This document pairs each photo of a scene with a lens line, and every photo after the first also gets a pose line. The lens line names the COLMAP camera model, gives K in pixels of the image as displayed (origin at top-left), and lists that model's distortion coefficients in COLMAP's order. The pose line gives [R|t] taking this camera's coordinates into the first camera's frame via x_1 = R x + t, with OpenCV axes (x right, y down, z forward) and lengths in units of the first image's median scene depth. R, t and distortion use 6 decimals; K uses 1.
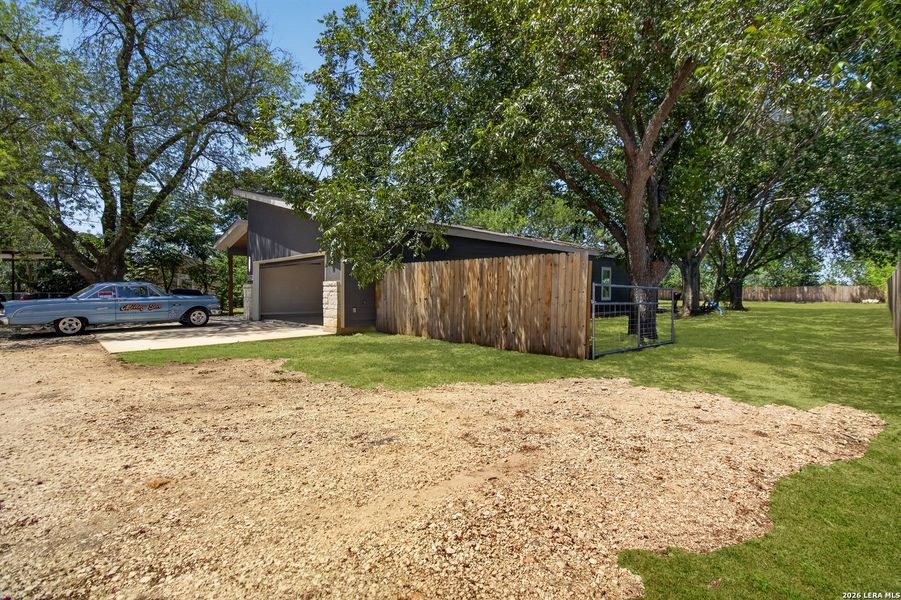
lens RADIAL K [[424.8, 0, 448.2], [0, 424.8, 288.0], [0, 0, 1]] dist [0.000434, 0.000779]
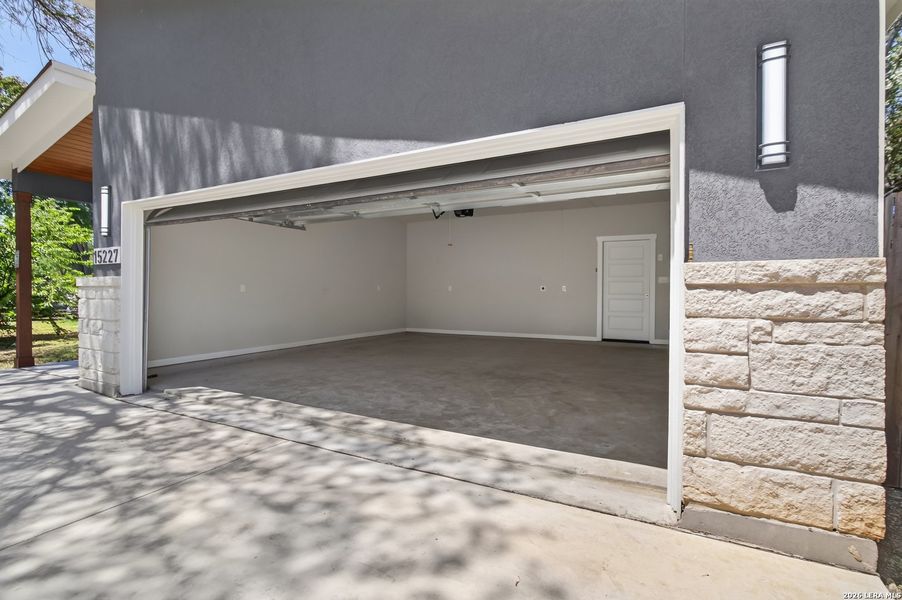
lens RADIAL K [[426.2, 0, 451.9], [0, 426.2, 292.2], [0, 0, 1]] dist [0.001782, 0.000726]
pose [[0.949875, 0.003552, 0.312609, -0.326376], [-0.011290, 0.999673, 0.022944, -0.006135], [-0.312425, -0.025323, 0.949605, 0.625779]]
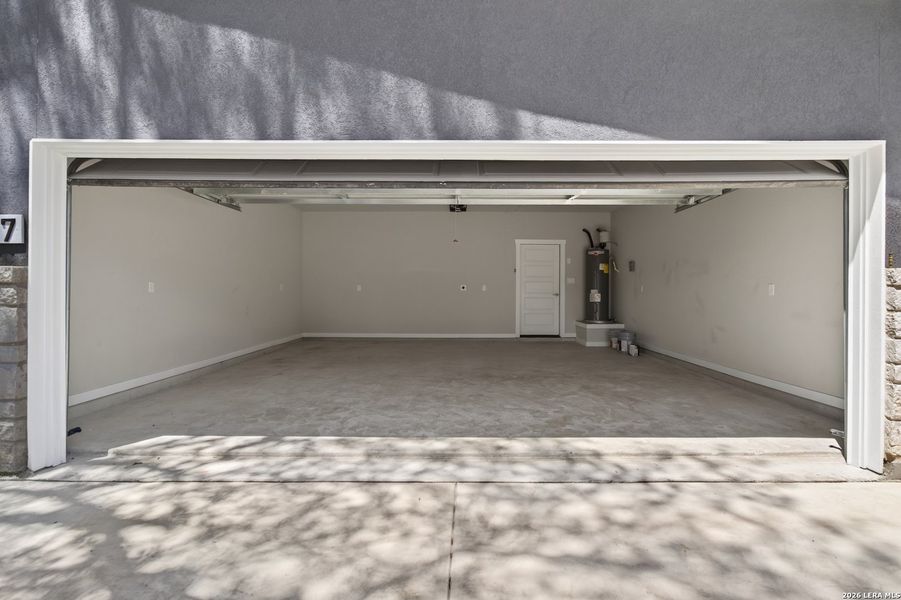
lens RADIAL K [[424.8, 0, 448.2], [0, 424.8, 288.0], [0, 0, 1]] dist [0.000434, 0.000779]
pose [[0.699295, 0.009004, 0.714777, -0.459827], [-0.020767, 0.999755, 0.007724, -0.003615], [-0.714532, -0.020245, 0.699310, 0.741806]]
